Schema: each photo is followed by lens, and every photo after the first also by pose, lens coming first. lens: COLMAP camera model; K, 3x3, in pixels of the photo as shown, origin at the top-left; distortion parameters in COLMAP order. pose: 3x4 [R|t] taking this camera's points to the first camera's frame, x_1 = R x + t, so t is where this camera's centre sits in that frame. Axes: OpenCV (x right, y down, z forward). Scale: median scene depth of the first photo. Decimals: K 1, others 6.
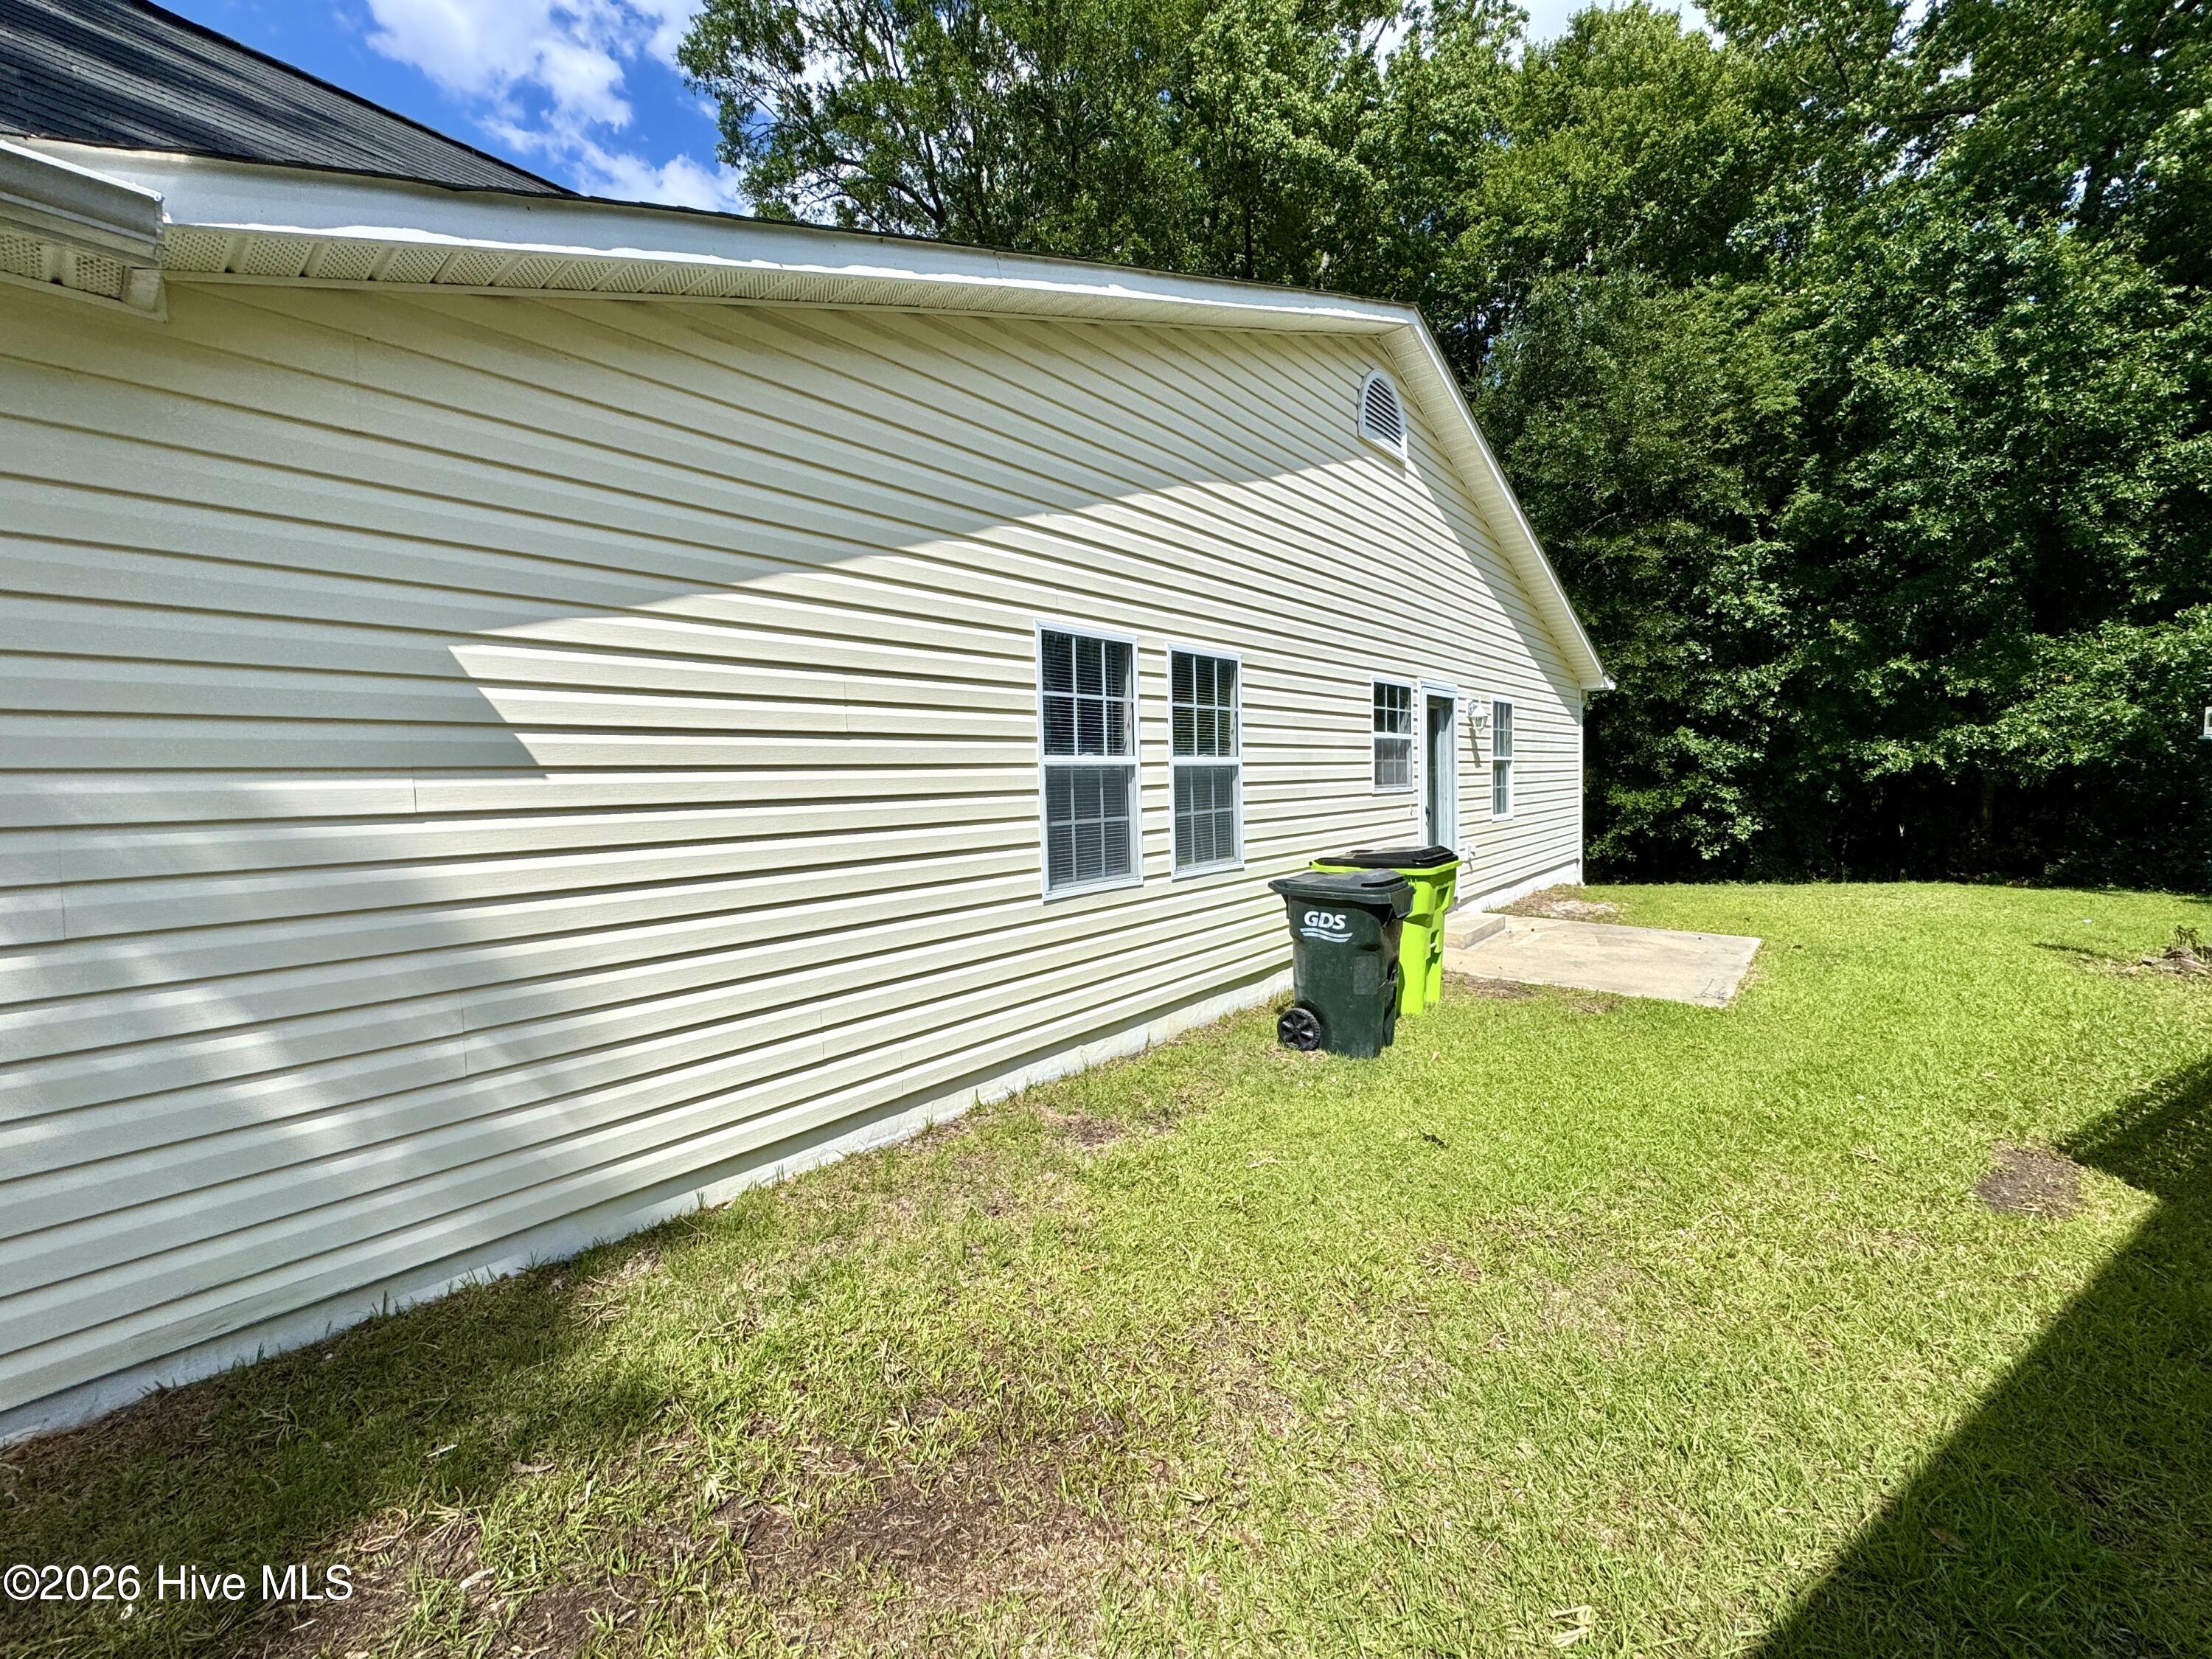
lens RADIAL K [[887.2, 0, 1116.7], [0, 887.2, 848.2], [0, 0, 1]] dist [-0.005682, 0.000044]
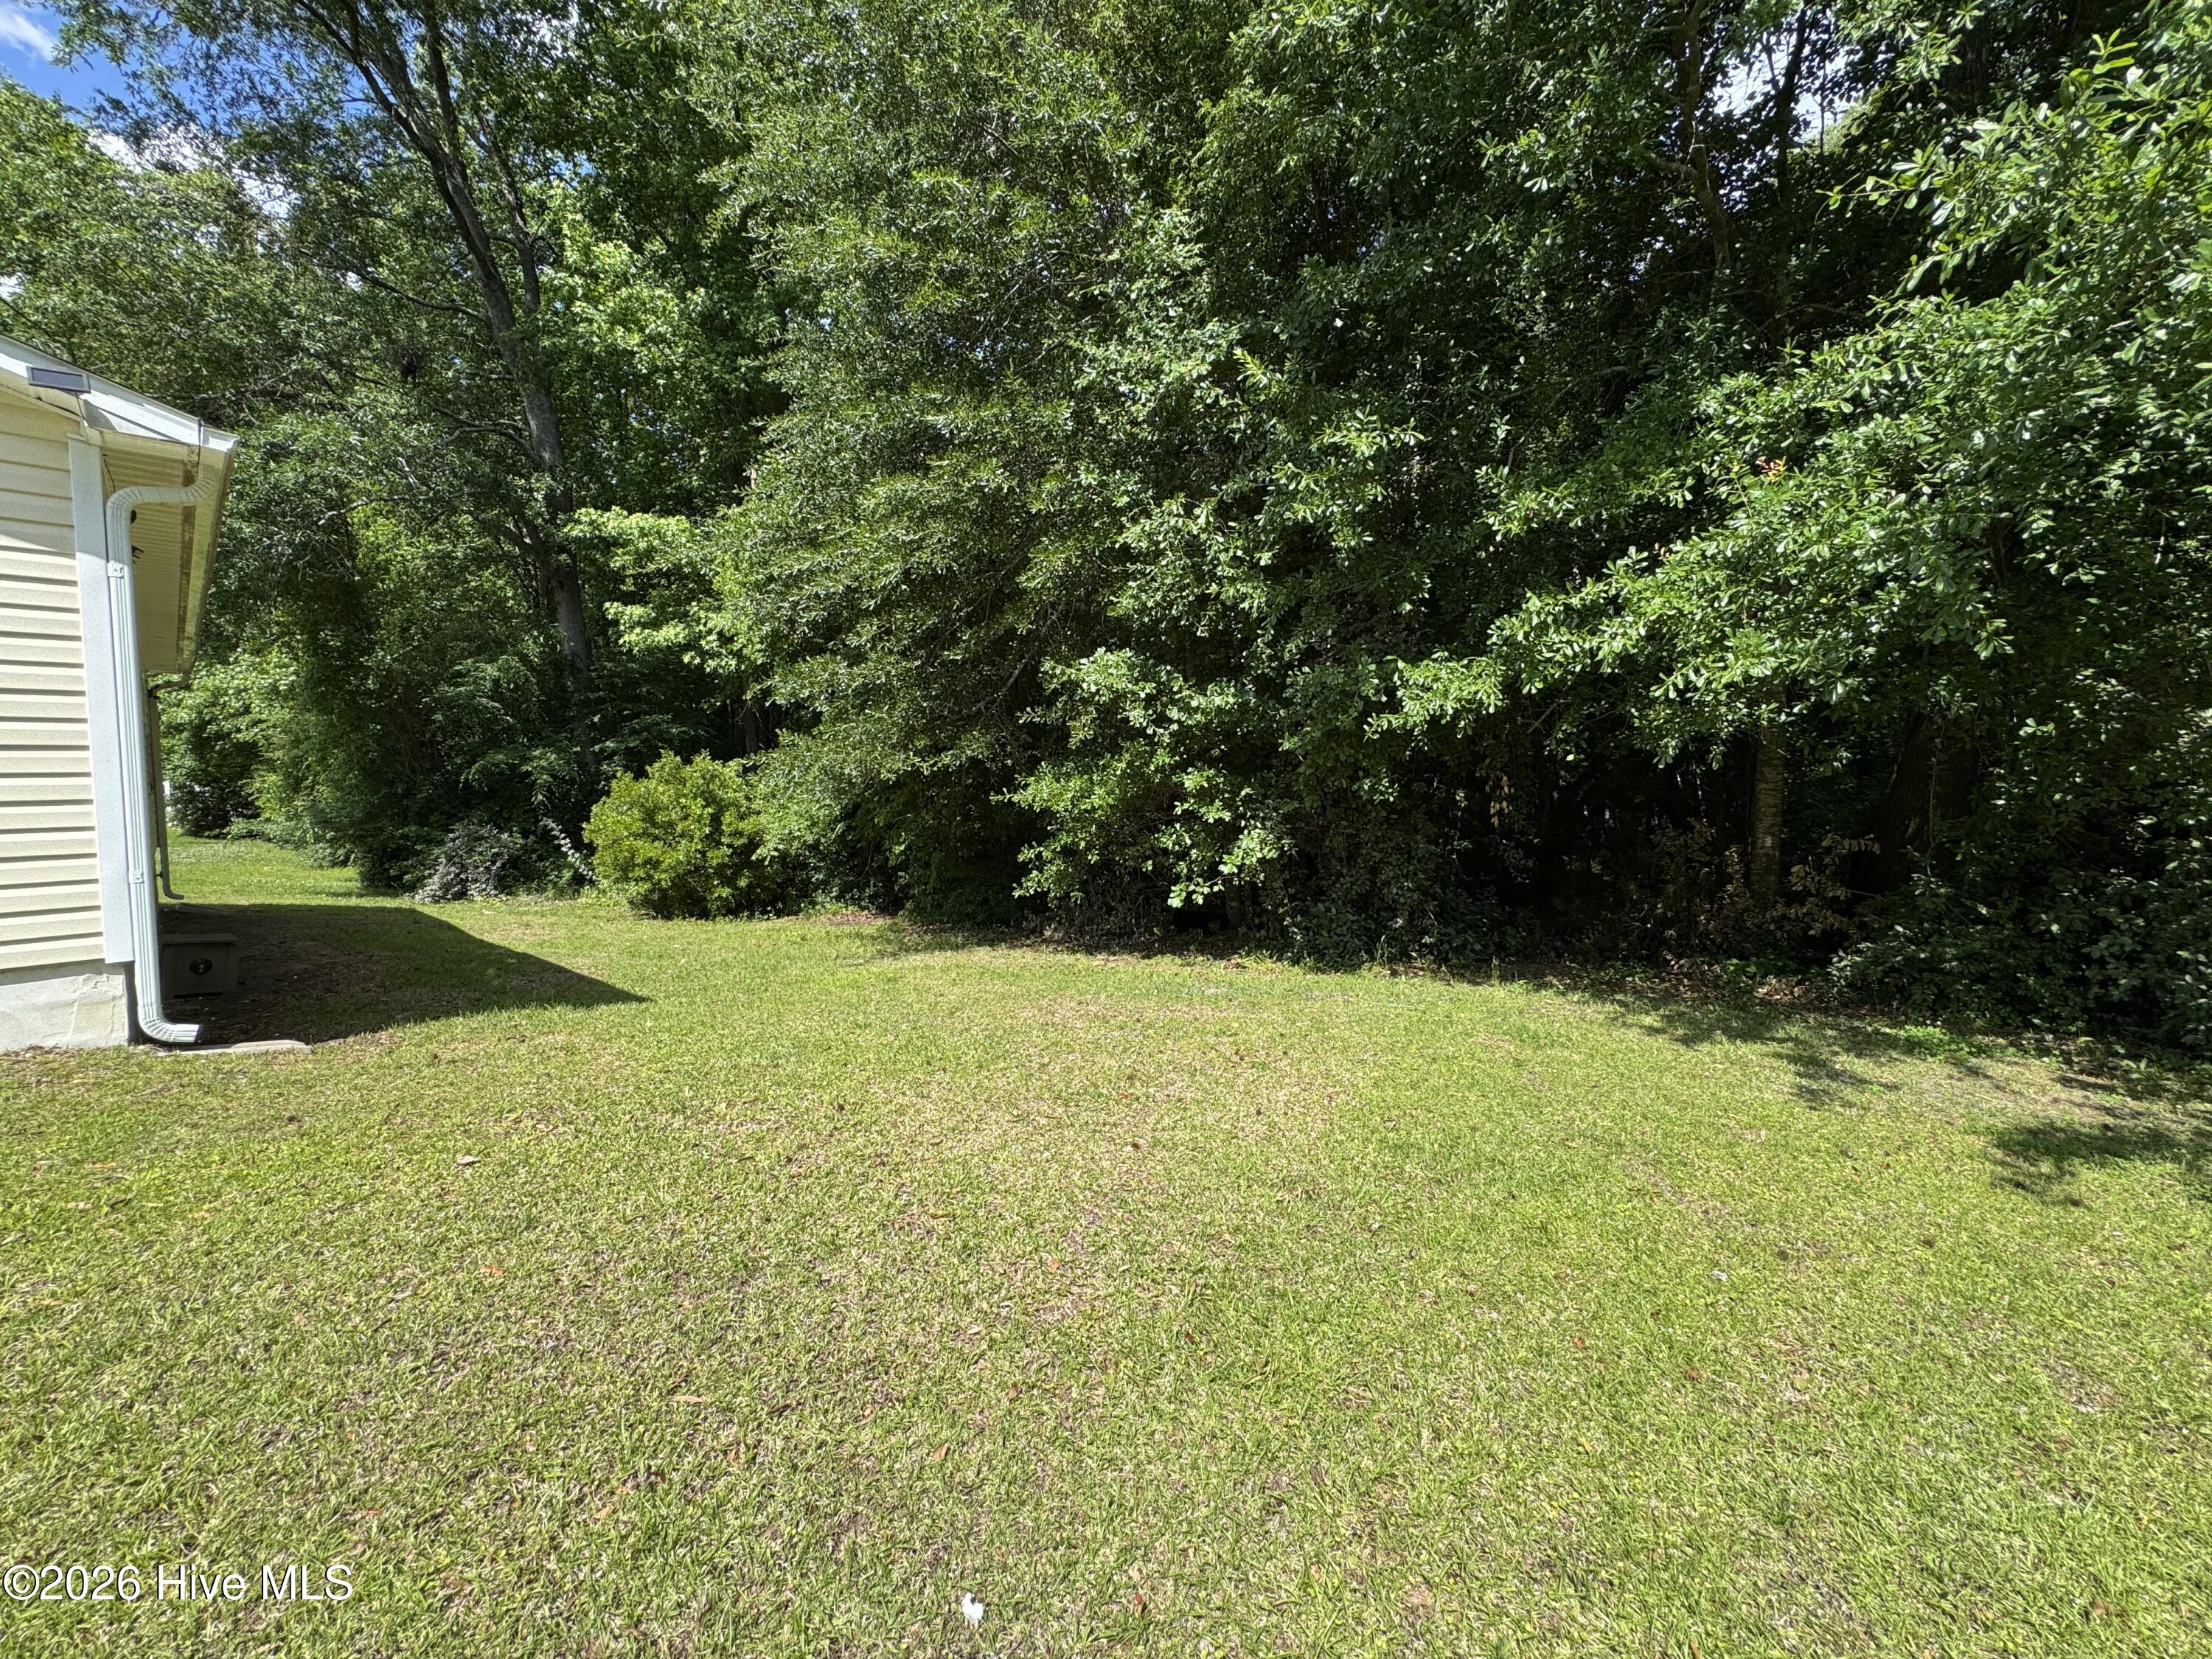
lens RADIAL K [[887.2, 0, 1097.7], [0, 887.2, 839.8], [0, 0, 1]] dist [-0.005682, 0.000044]
pose [[0.998418, 0.023339, -0.051156, 0.720268], [-0.022875, 0.999692, 0.009642, -0.035803], [0.051365, -0.008456, 0.998644, 0.545672]]
